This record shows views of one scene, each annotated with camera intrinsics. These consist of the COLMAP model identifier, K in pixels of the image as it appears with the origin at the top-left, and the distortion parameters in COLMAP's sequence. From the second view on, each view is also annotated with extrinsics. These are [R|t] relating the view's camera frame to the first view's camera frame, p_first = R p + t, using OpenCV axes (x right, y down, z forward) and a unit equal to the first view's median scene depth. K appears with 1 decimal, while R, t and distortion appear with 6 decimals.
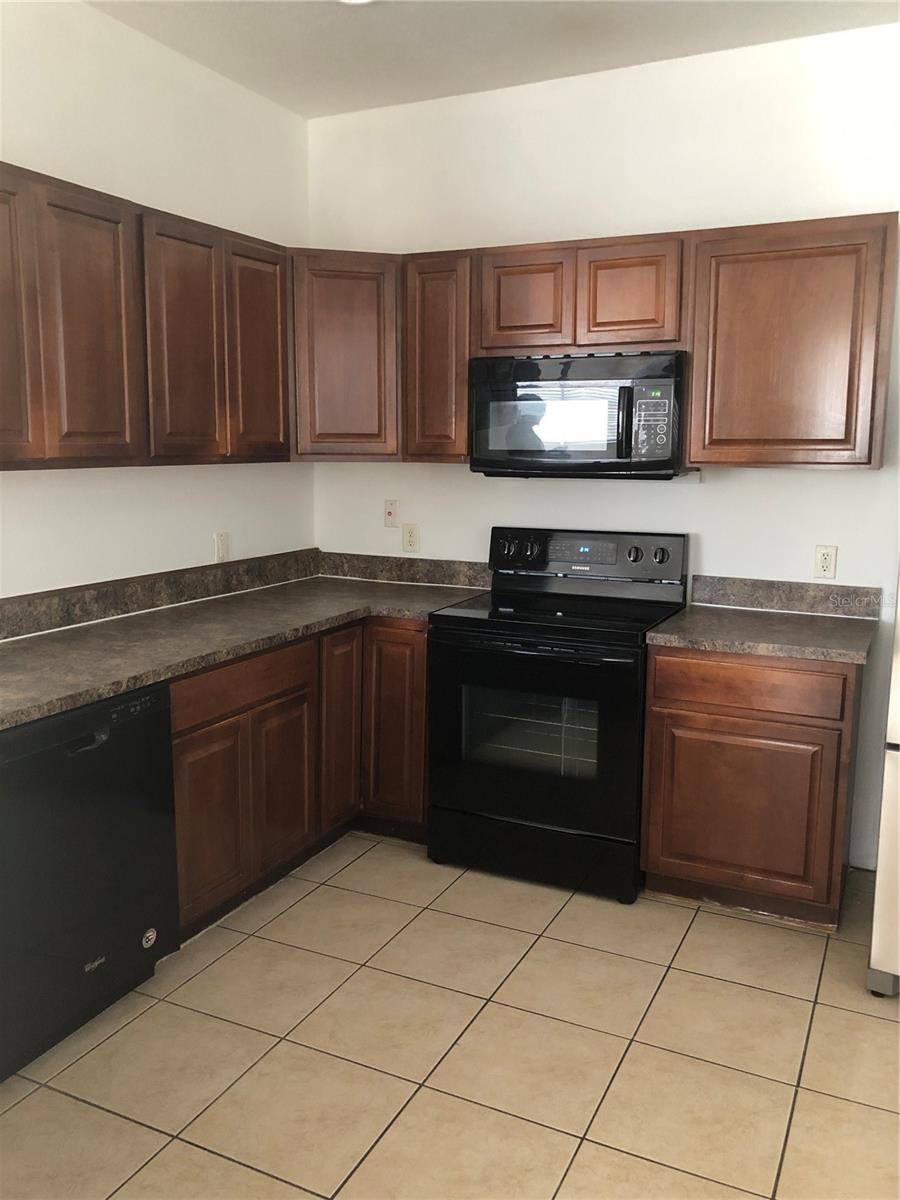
lens RADIAL K [[977.7, 0, 450.7], [0, 977.7, 590.4], [0, 0, 1]] dist [0.019798, -0.026501]
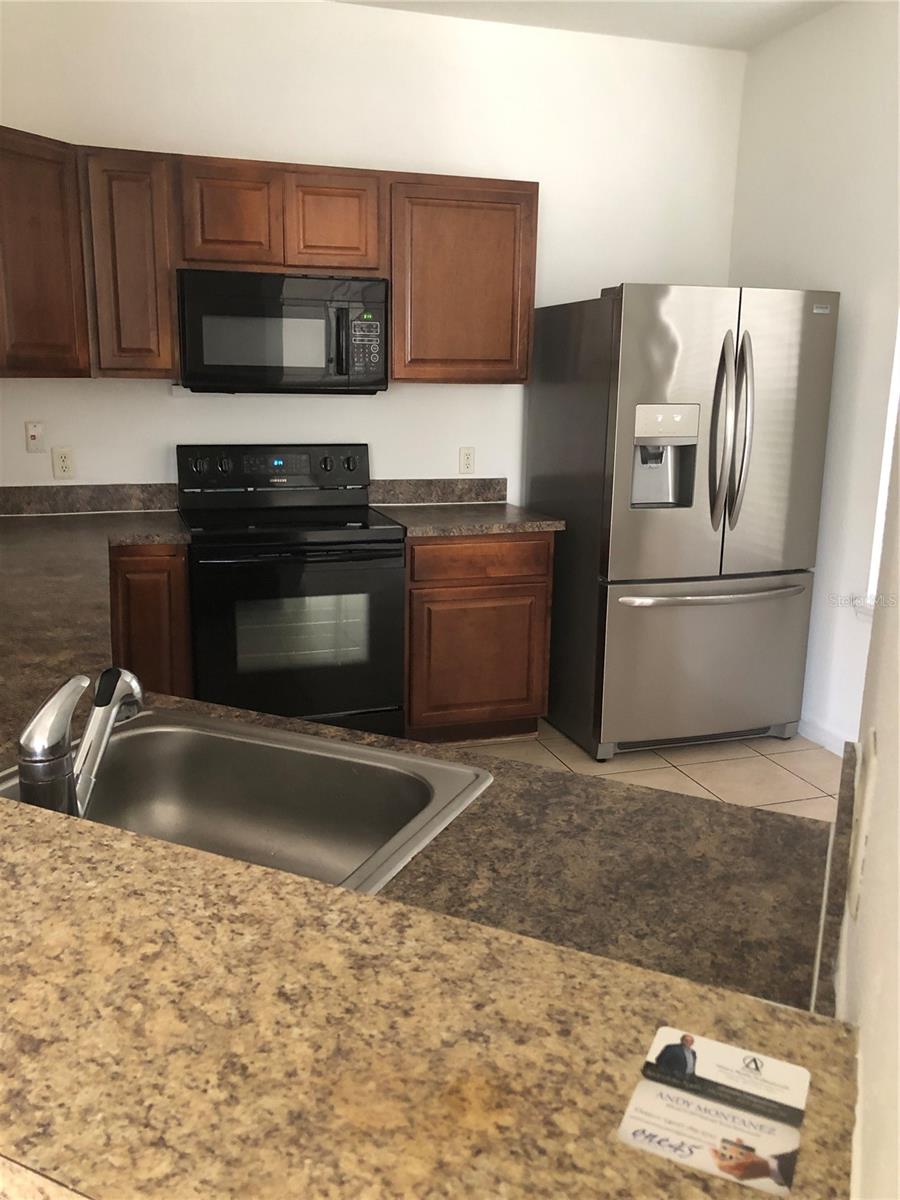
lens RADIAL K [[977.7, 0, 451.5], [0, 977.7, 604.6], [0, 0, 1]] dist [0.019798, -0.026501]
pose [[0.725379, -0.153243, 0.671076, -0.495817], [0.092425, 0.987759, 0.125655, -0.006255], [-0.682117, -0.029123, 0.730663, 0.097756]]
